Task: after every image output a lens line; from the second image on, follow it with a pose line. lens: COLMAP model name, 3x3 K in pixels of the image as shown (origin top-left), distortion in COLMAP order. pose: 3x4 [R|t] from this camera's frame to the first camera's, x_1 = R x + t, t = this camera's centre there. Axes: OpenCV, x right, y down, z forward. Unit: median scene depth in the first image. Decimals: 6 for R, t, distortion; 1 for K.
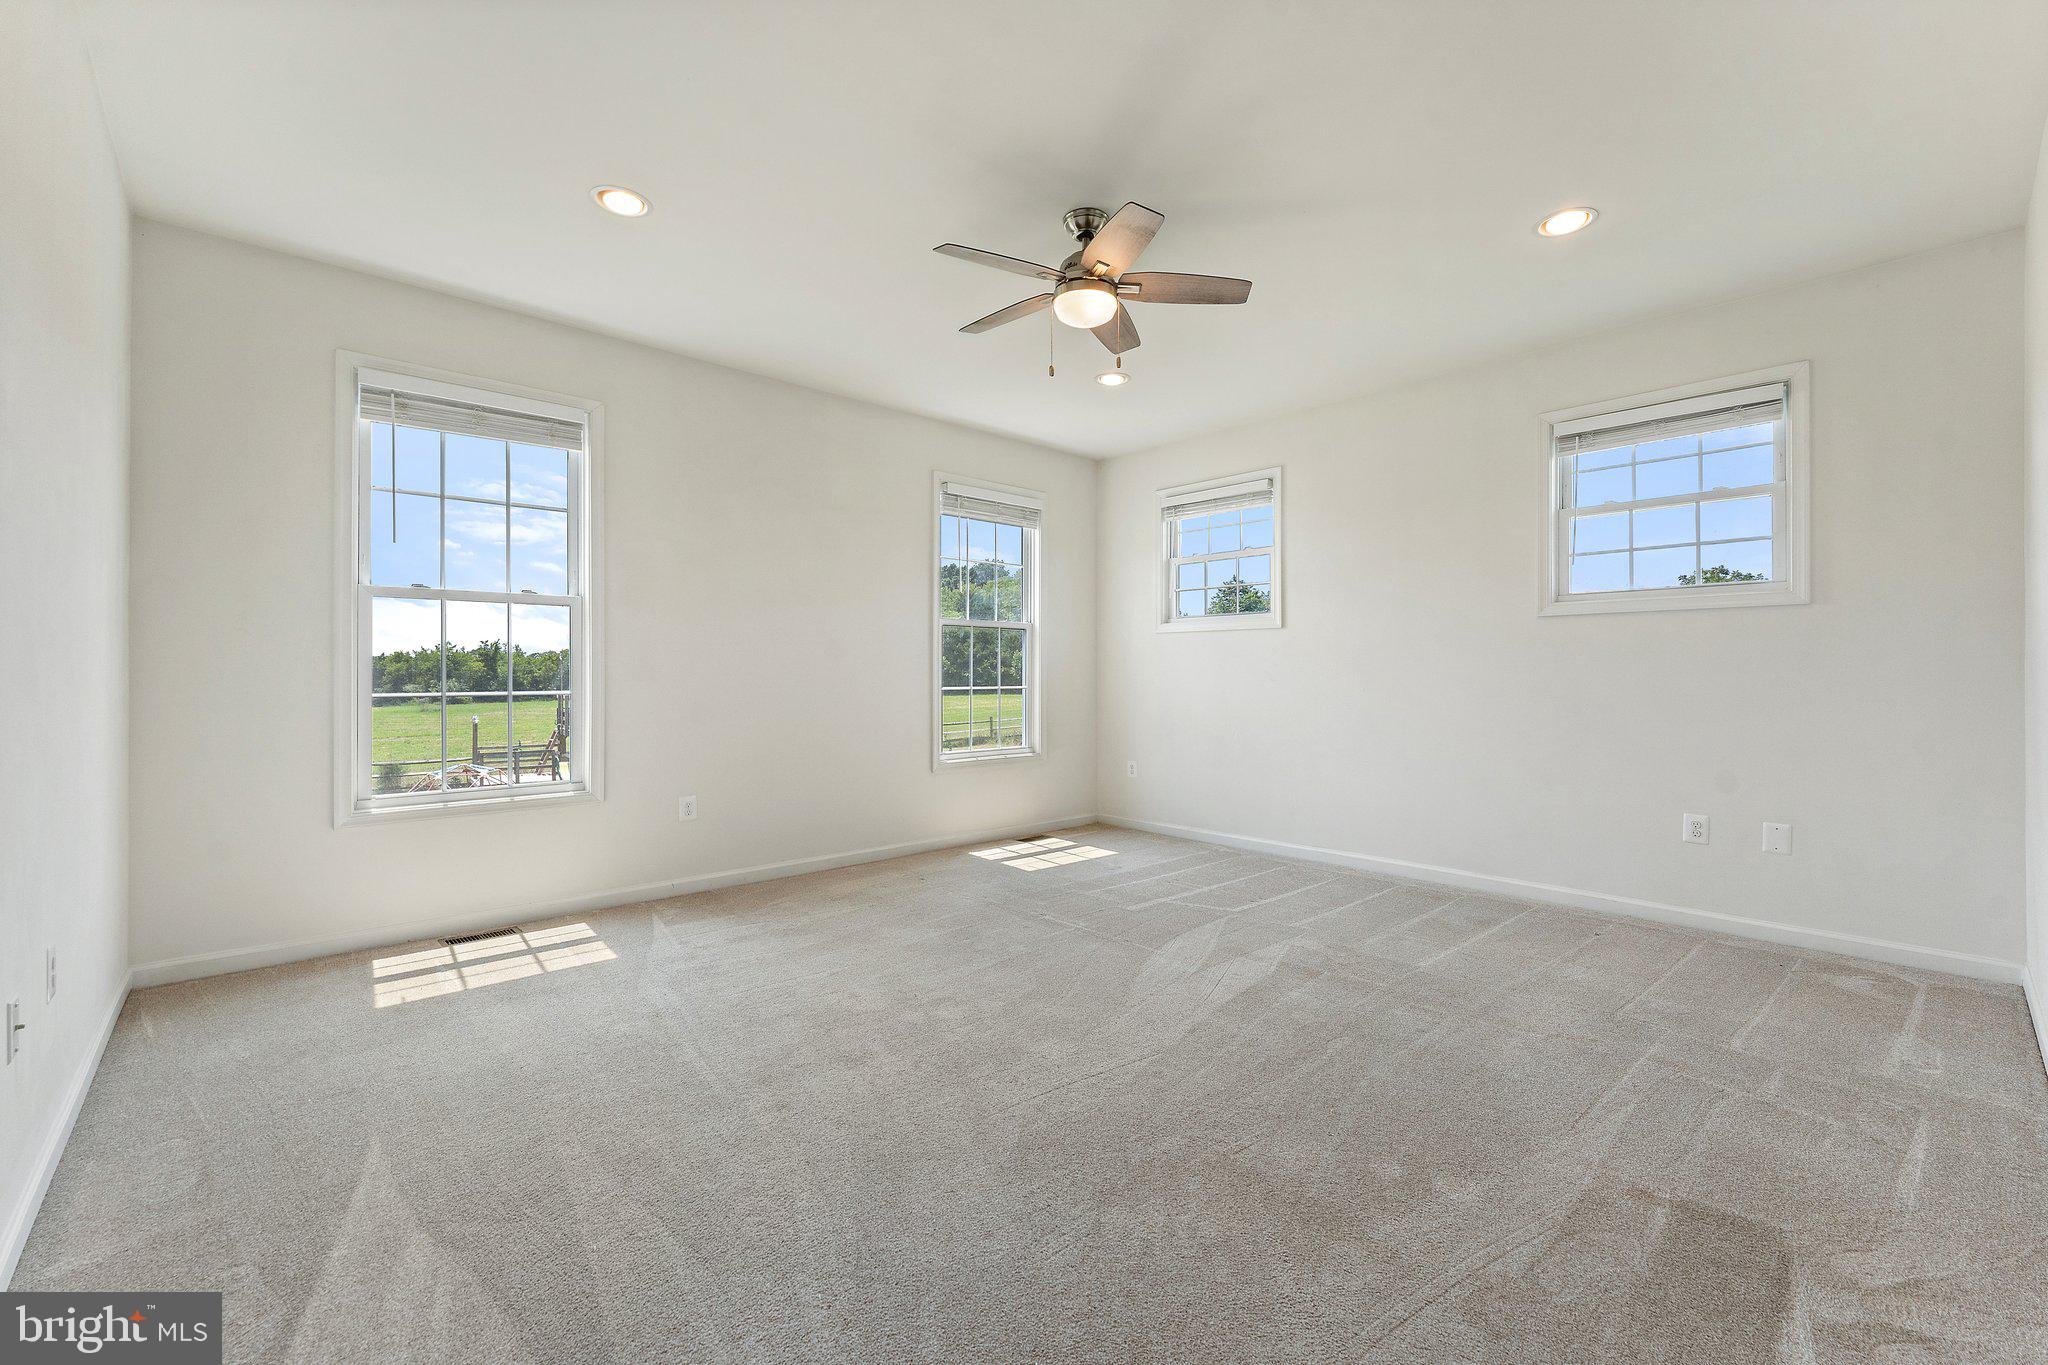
lens RADIAL K [[806.8, 0, 984.9], [0, 806.8, 681.3], [0, 0, 1]] dist [-0.040466, -0.000026]
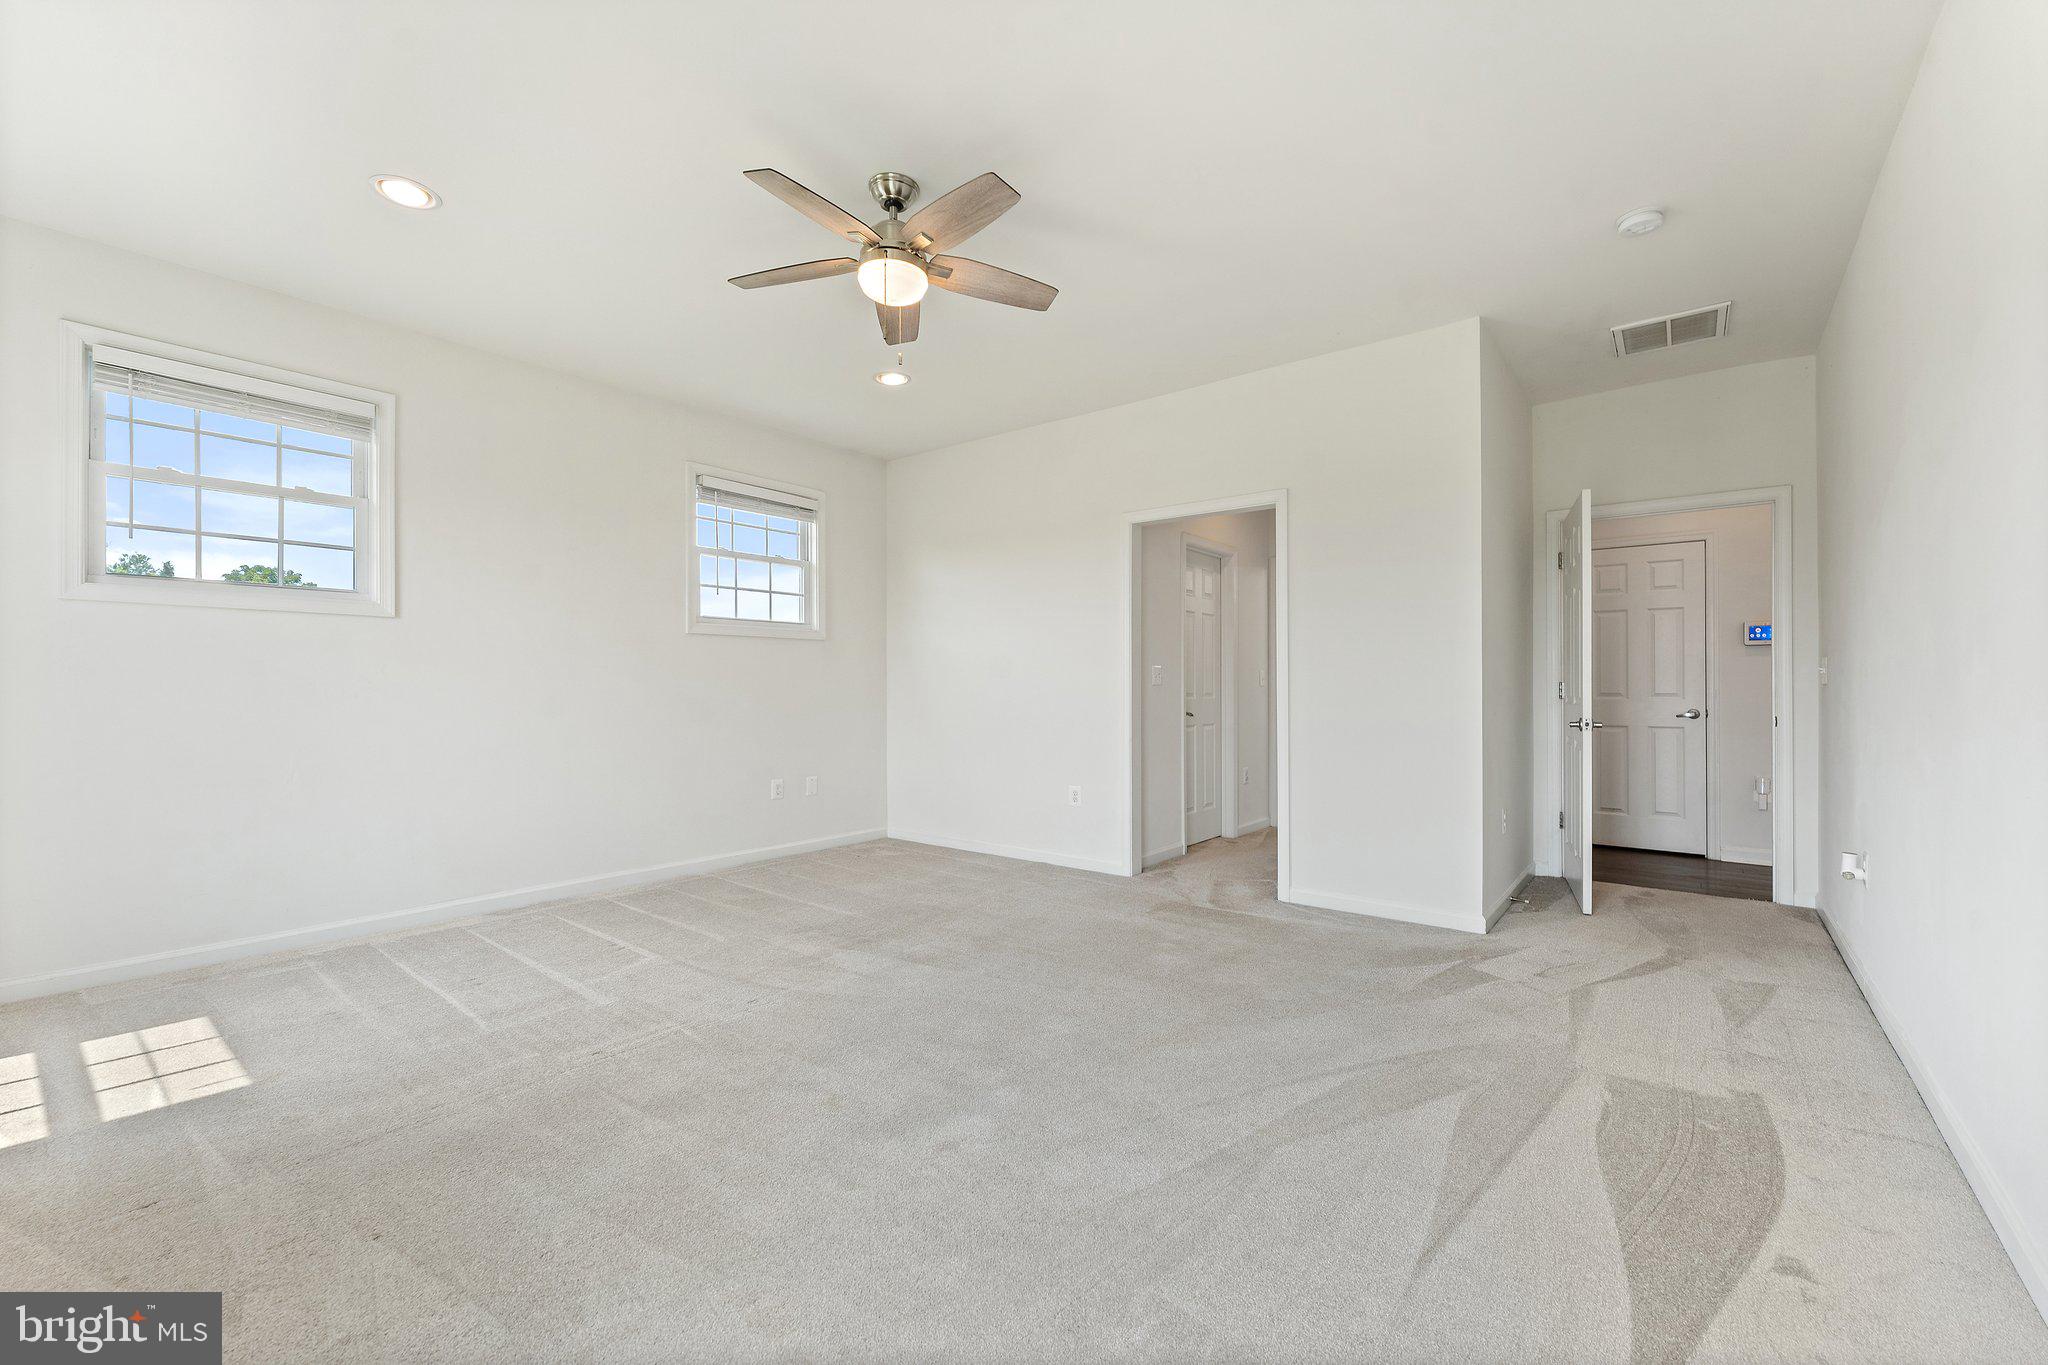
lens RADIAL K [[828.9, 0, 1024.0], [0, 828.9, 682.5], [0, 0, 1]] dist [0.000741, -0.000054]
pose [[-0.176101, 0.000448, 0.984372, -0.580662], [0.001834, 0.999998, -0.000127, -0.007391], [-0.984370, 0.001783, -0.176102, 0.697384]]
